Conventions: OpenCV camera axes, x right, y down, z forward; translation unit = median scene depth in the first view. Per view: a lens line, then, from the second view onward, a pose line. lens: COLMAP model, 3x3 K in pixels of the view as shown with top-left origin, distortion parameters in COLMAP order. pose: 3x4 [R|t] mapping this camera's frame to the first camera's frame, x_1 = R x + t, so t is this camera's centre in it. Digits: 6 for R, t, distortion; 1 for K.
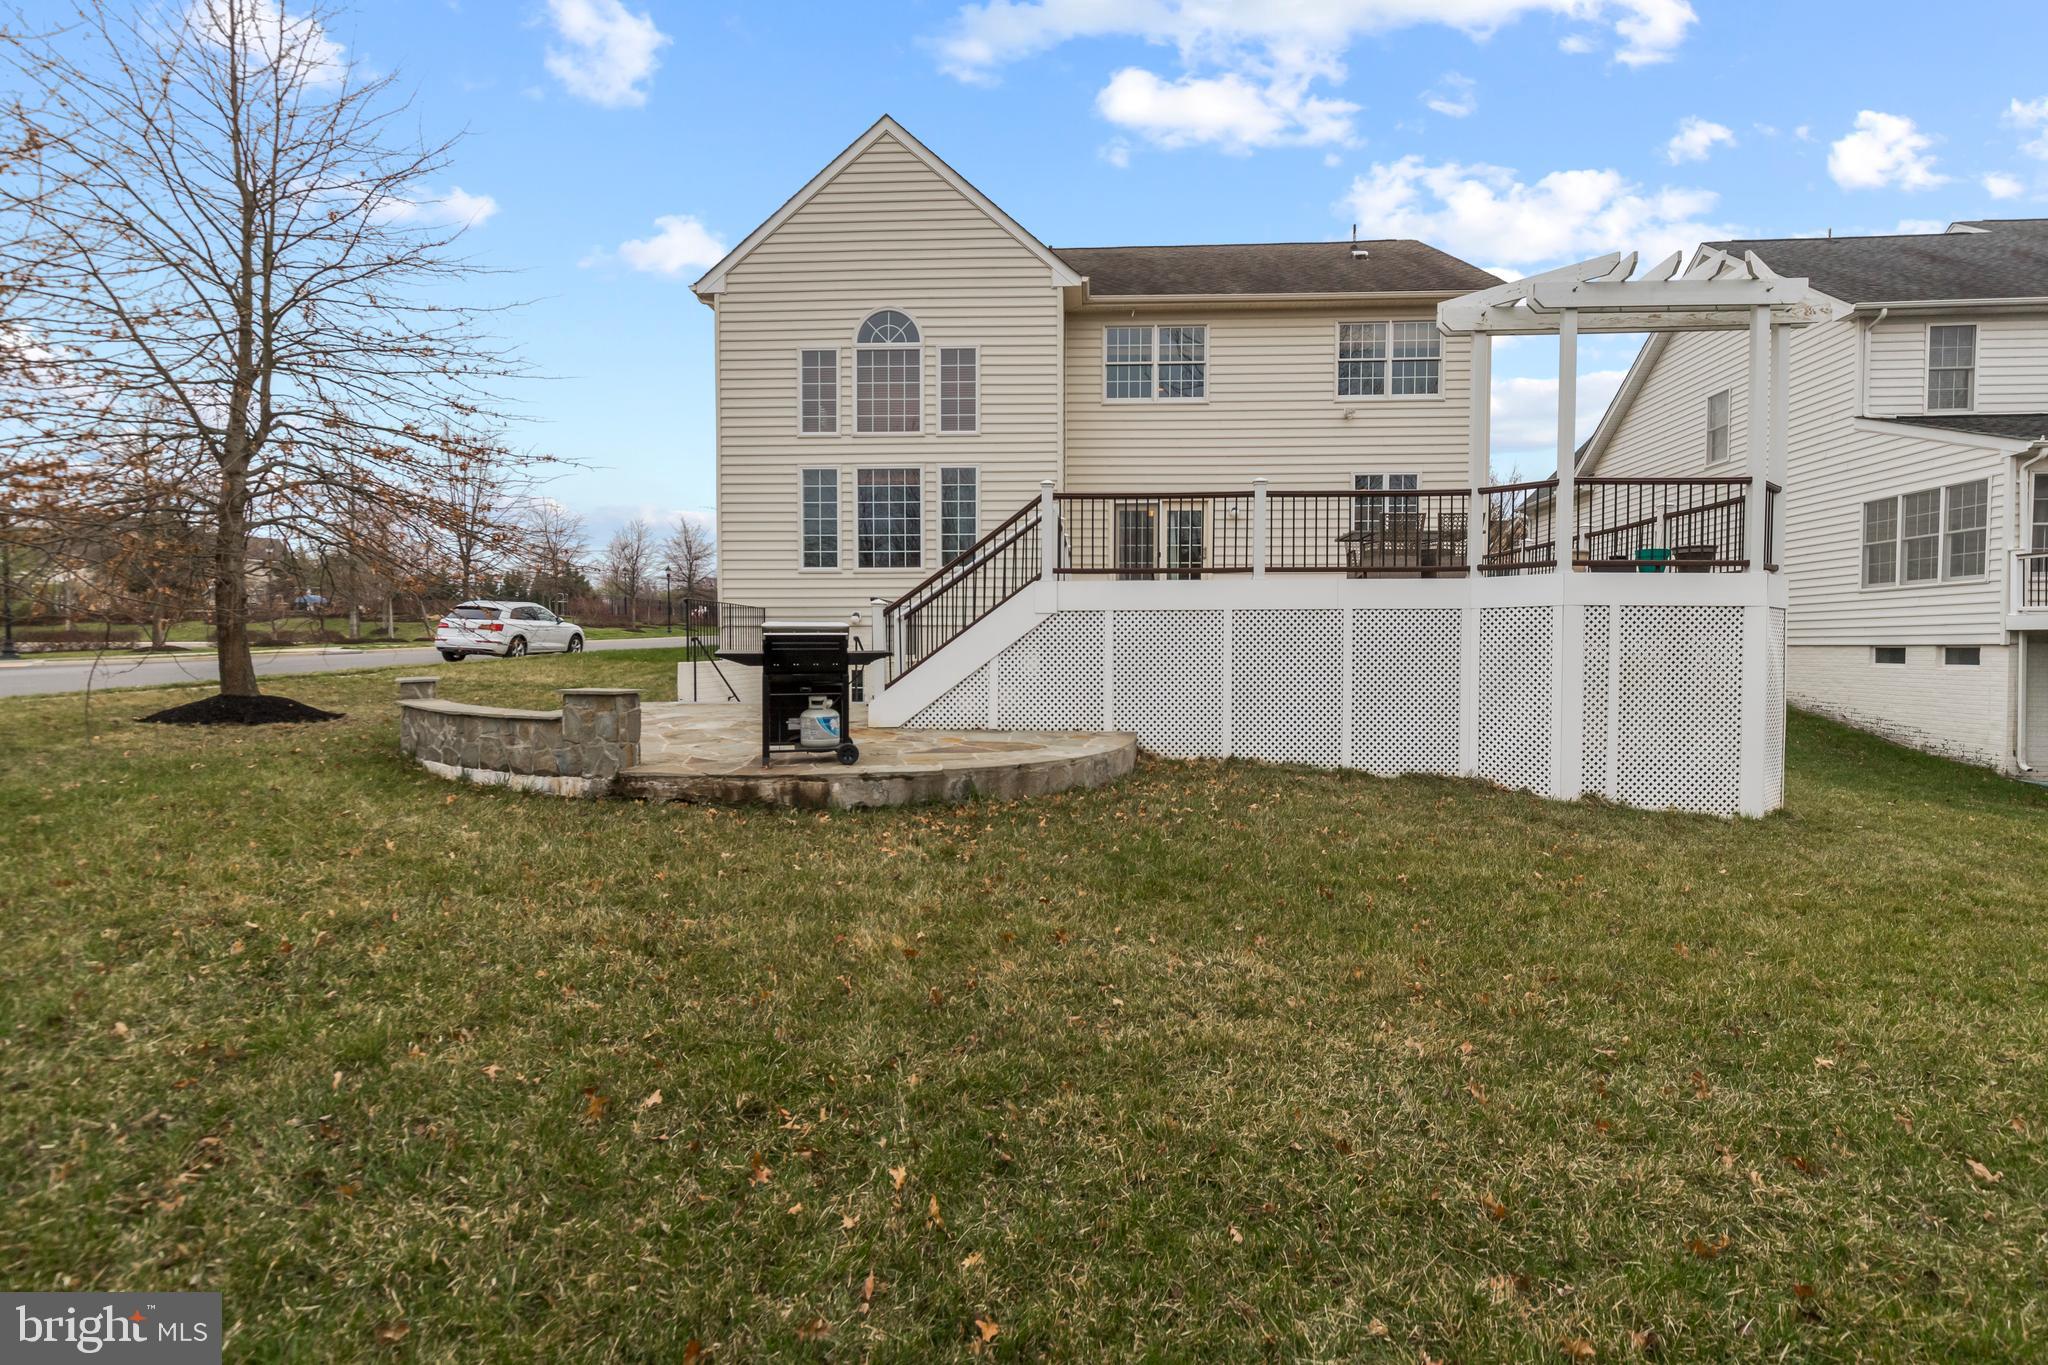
lens RADIAL K [[949.0, 0, 1024.0], [0, 949.0, 682.5], [0, 0, 1]] dist [0.001479, -0.000529]
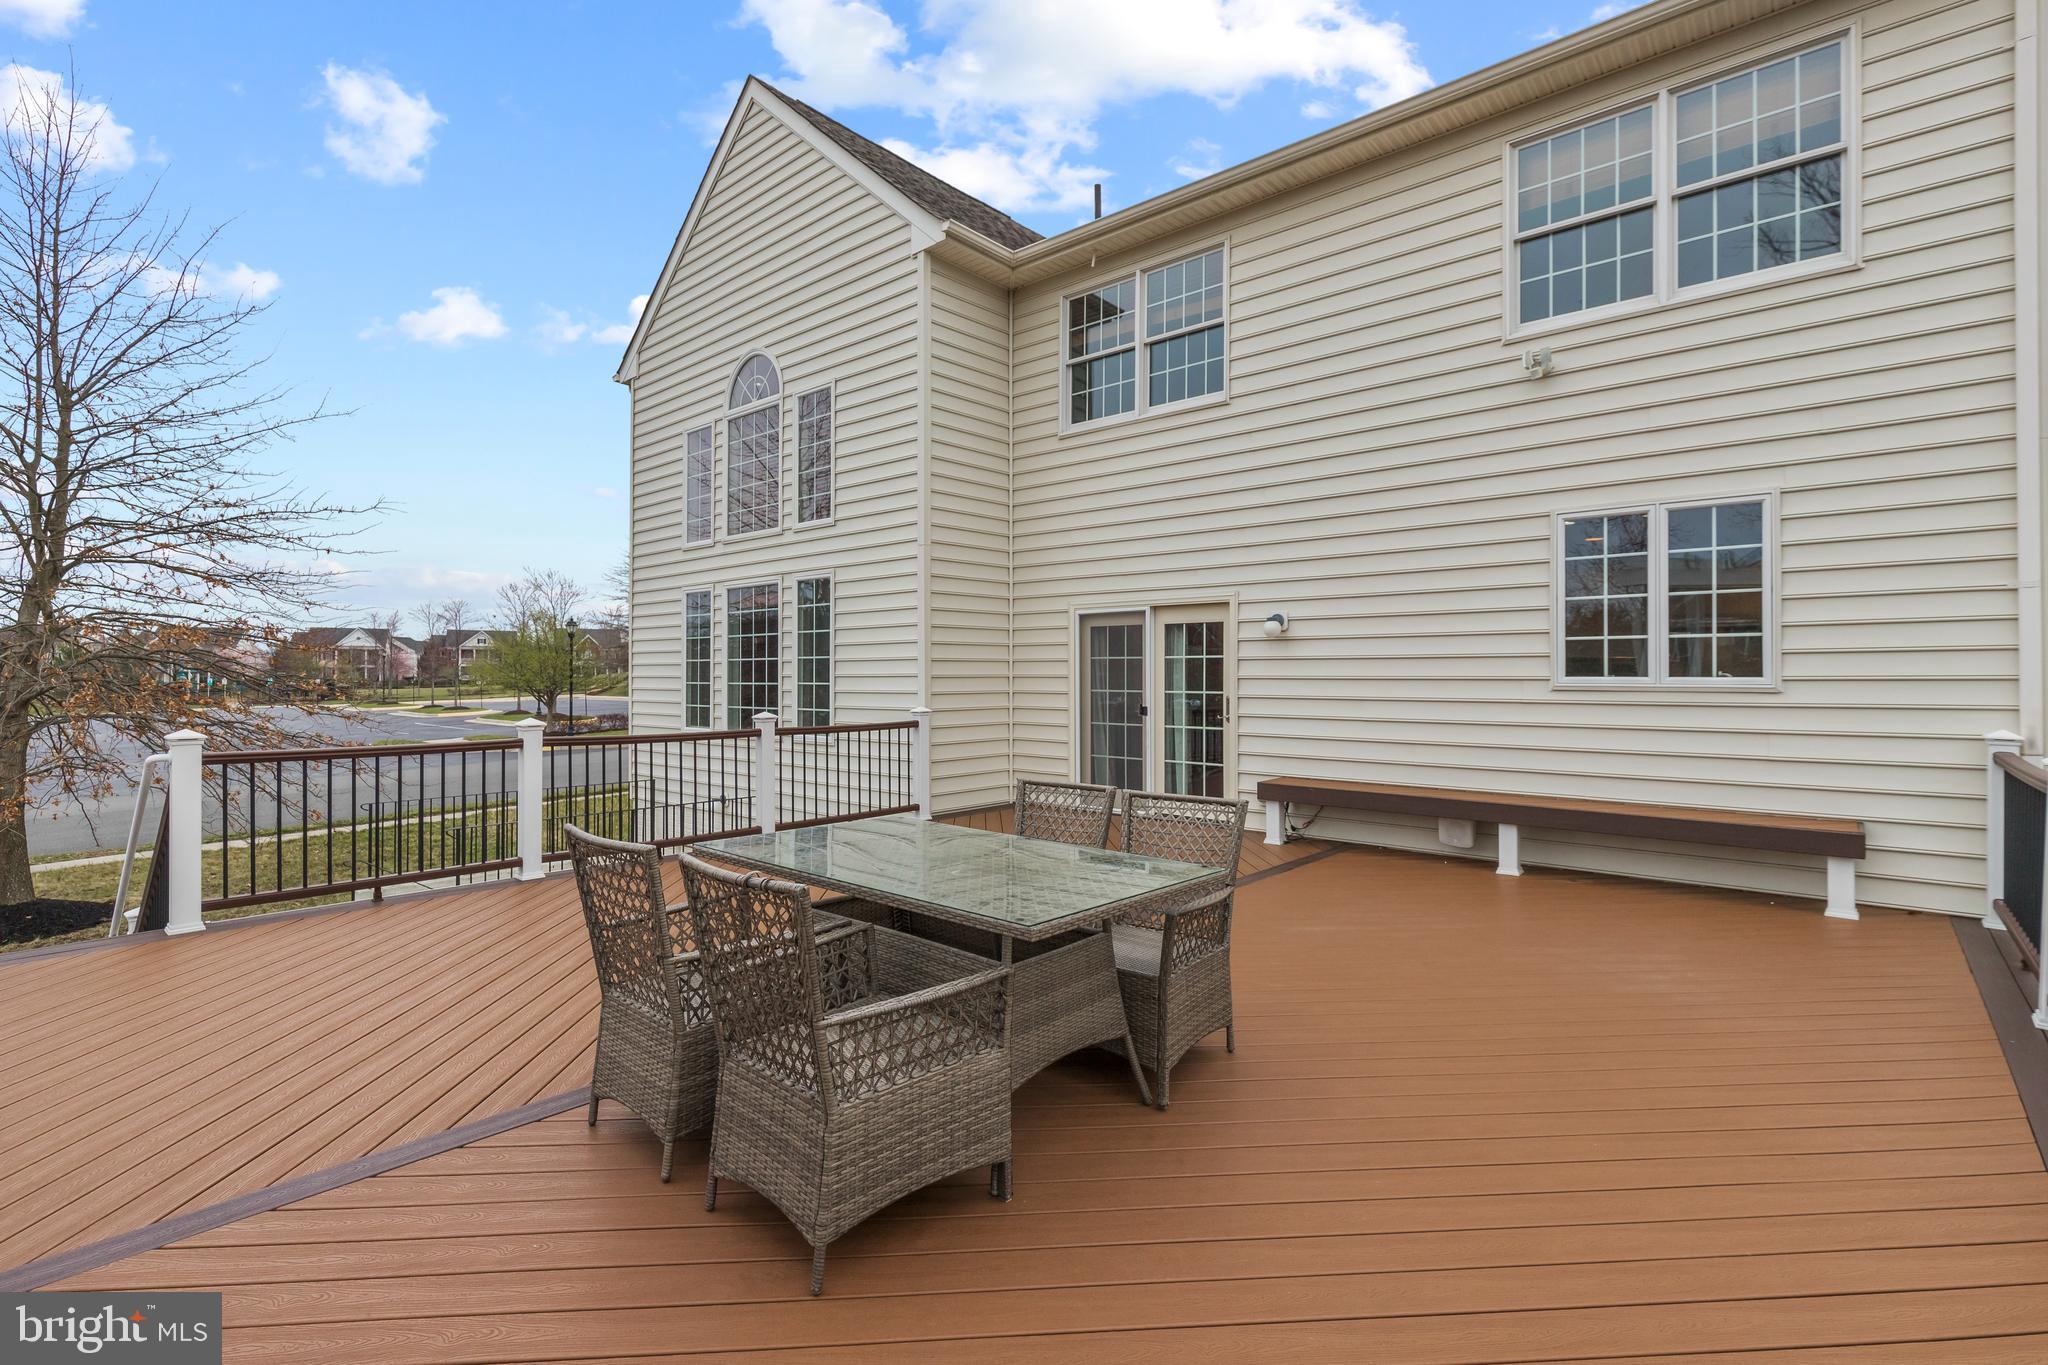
lens RADIAL K [[913.3, 0, 1065.8], [0, 913.3, 675.1], [0, 0, 1]] dist [-0.006269, -0.000181]
pose [[0.800816, -0.000366, -0.598910, 0.427743], [-0.021124, 0.999360, -0.028857, -0.147338], [0.598537, 0.035761, 0.800296, 0.615090]]
